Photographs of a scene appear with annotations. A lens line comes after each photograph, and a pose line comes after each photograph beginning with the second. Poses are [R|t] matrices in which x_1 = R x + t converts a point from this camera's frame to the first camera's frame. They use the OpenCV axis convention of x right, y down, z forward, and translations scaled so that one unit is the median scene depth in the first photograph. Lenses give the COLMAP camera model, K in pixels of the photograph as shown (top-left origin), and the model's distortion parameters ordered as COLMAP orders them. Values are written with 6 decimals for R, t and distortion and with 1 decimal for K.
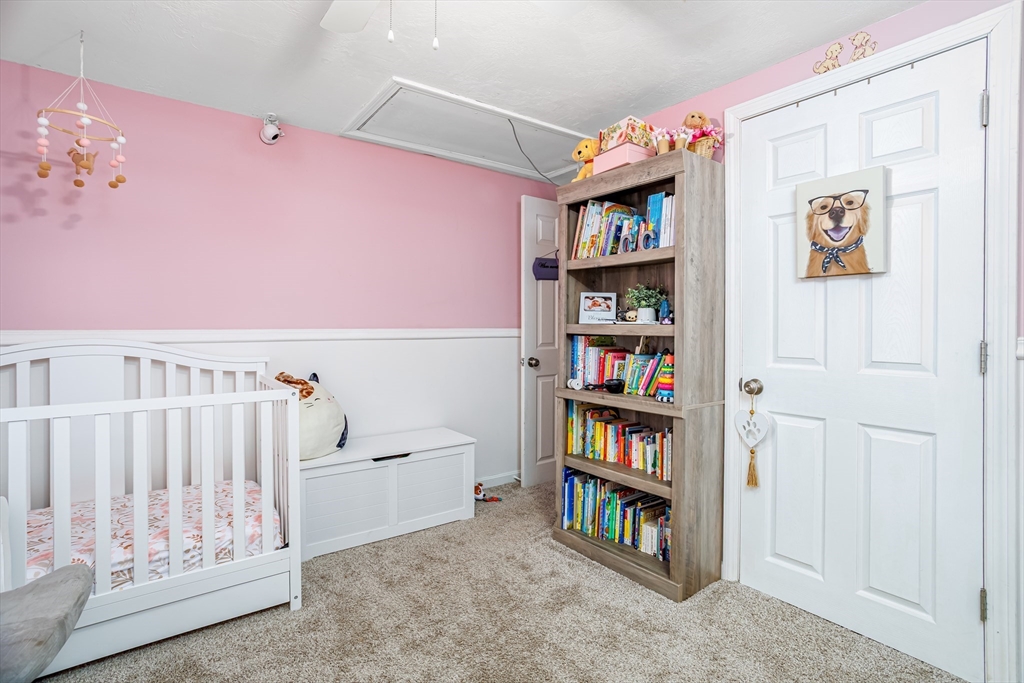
lens RADIAL K [[494.9, 0, 519.0], [0, 494.9, 332.3], [0, 0, 1]] dist [-0.057690, 0.032379]
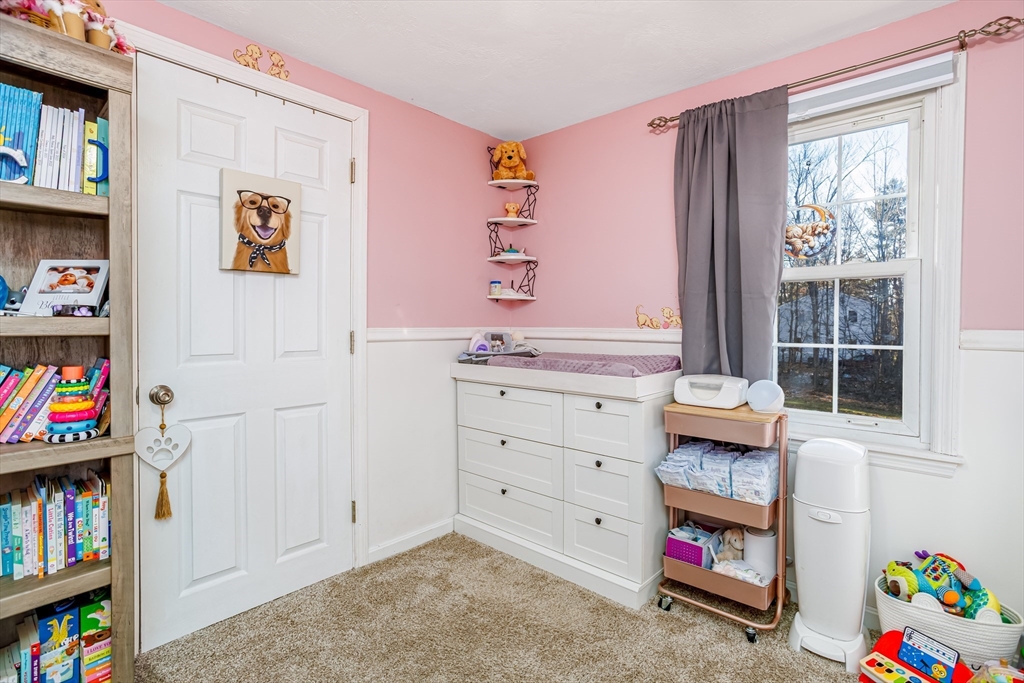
lens RADIAL K [[494.9, 0, 519.0], [0, 494.9, 332.3], [0, 0, 1]] dist [-0.057690, 0.032379]
pose [[-0.191268, -0.020422, 0.981325, -0.475299], [0.010088, 0.999690, 0.022770, -0.005399], [-0.981486, 0.014255, -0.191003, 0.653524]]
